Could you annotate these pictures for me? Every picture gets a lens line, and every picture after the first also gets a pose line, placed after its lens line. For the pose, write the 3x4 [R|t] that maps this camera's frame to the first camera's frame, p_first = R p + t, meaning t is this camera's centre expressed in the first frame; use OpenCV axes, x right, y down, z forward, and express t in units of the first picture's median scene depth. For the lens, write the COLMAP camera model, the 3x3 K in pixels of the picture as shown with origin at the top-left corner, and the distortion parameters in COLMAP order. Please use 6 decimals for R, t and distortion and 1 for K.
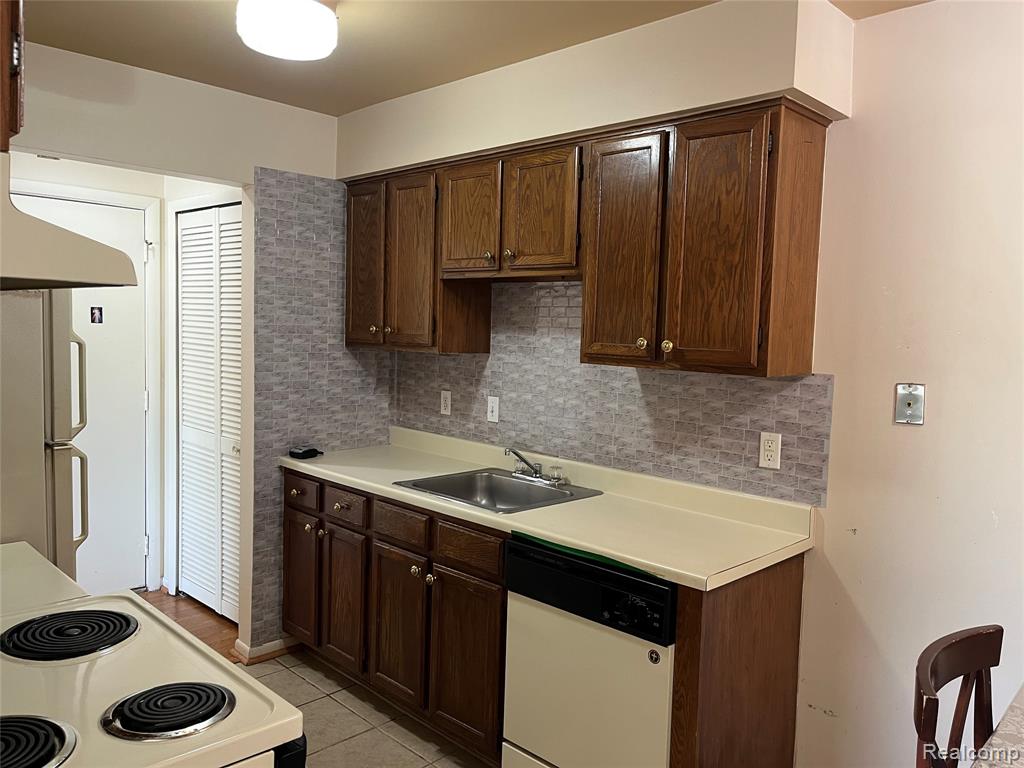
lens RADIAL K [[772.0, 0, 530.2], [0, 772.0, 382.3], [0, 0, 1]] dist [0.066711, -0.100657]
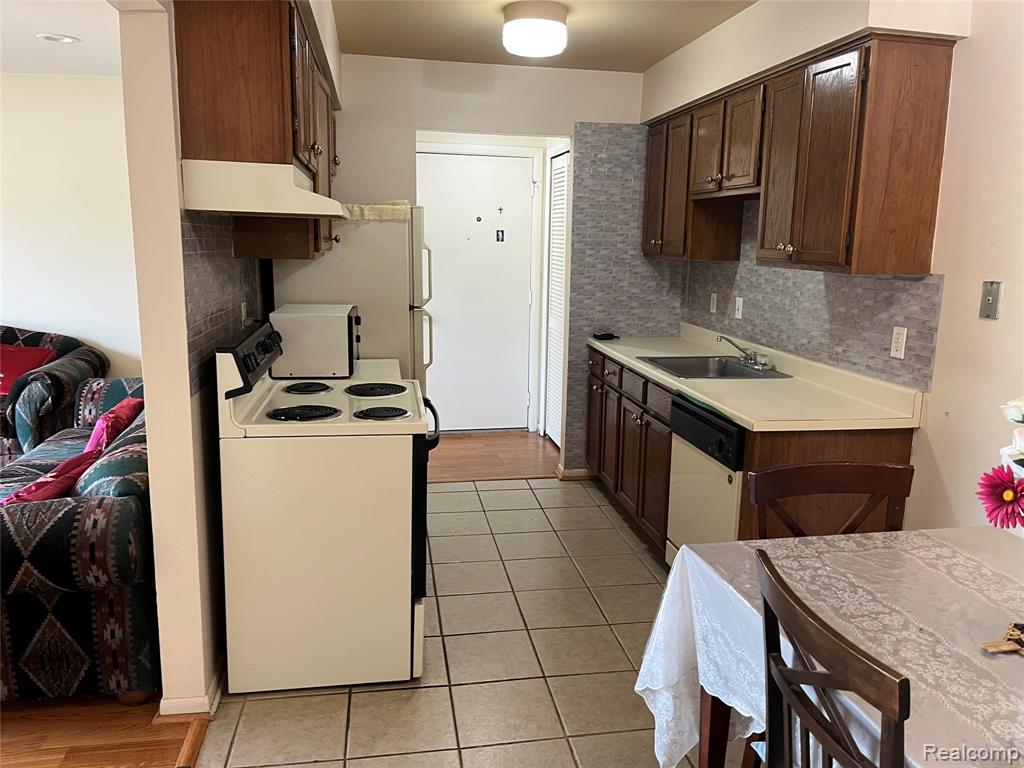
lens RADIAL K [[772.0, 0, 530.2], [0, 772.0, 382.3], [0, 0, 1]] dist [0.066711, -0.100657]
pose [[0.817336, 0.091355, -0.568872, 0.390436], [-0.035219, 0.993425, 0.108932, 0.030035], [0.575084, -0.068999, 0.815180, -0.183578]]
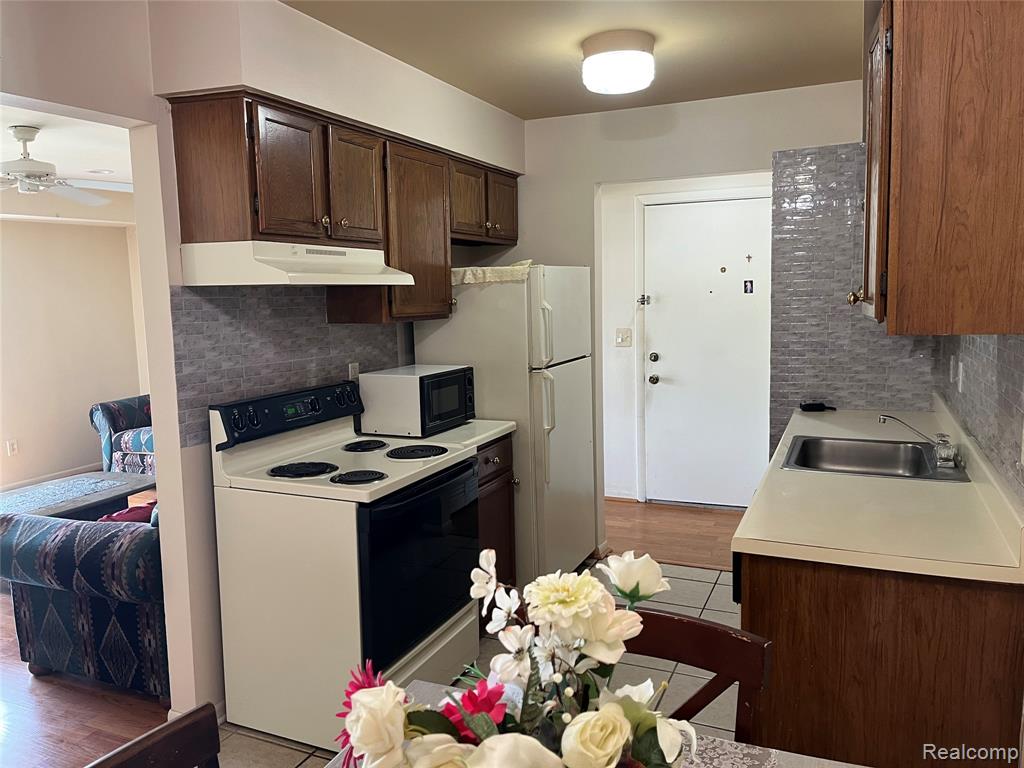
lens RADIAL K [[777.4, 0, 511.4], [0, 777.4, 381.7], [0, 0, 1]] dist [0.065275, -0.096132]
pose [[0.346717, 0.068596, -0.935458, 0.606437], [-0.032299, 0.997604, 0.061182, 0.003100], [0.937414, 0.009002, 0.348101, 0.231654]]
